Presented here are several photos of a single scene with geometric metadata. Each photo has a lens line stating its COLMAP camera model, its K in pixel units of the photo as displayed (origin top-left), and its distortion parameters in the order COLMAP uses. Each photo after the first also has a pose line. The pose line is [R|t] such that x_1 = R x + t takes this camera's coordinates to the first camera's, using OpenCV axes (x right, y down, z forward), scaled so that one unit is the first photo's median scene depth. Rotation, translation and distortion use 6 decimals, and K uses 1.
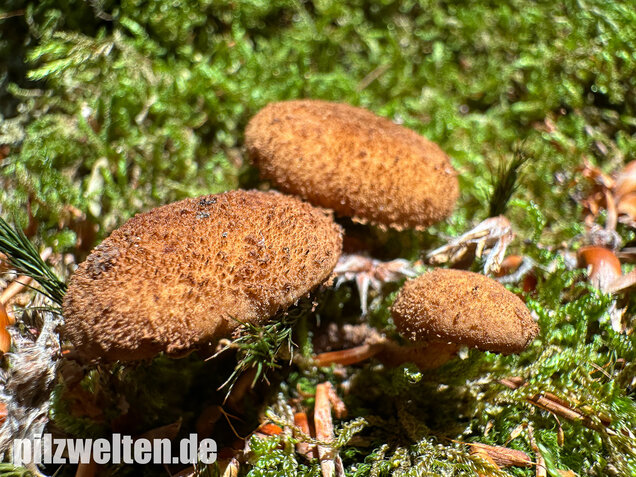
lens RADIAL K [[449.9, 0, 320.7], [0, 449.9, 241.4], [0, 0, 1]] dist [-0.029943, -0.000304]
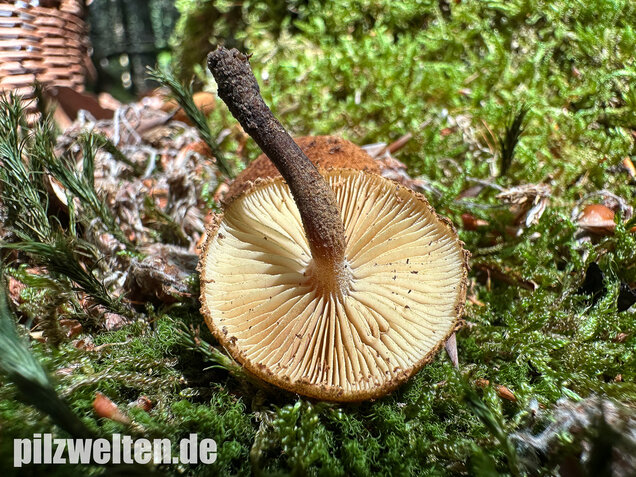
lens RADIAL K [[449.9, 0, 320.7], [0, 449.9, 241.4], [0, 0, 1]] dist [-0.029943, -0.000304]
pose [[0.928748, 0.212467, -0.303785, 0.168561], [-0.219914, 0.975469, 0.009911, 0.166123], [0.298439, 0.057602, 0.952689, -0.263042]]
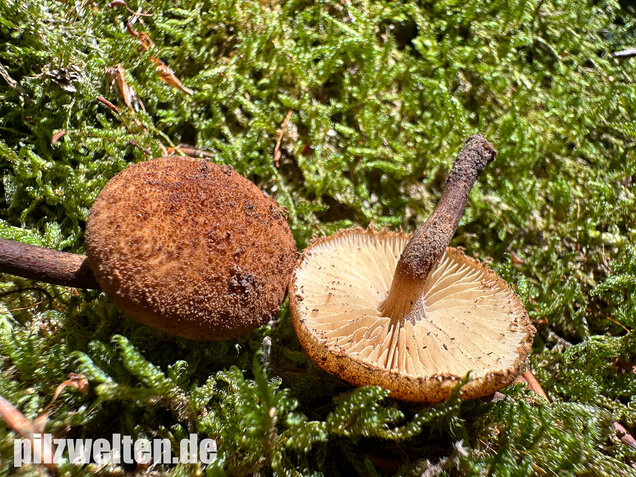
lens RADIAL K [[461.2, 0, 318.0], [0, 461.2, 238.5], [0, 0, 1]] dist [-0.023727, 0.000649]
pose [[0.998811, 0.029126, 0.039098, -0.012471], [-0.020910, 0.980357, -0.196119, -0.304991], [-0.044042, 0.195069, 0.979800, 0.332013]]
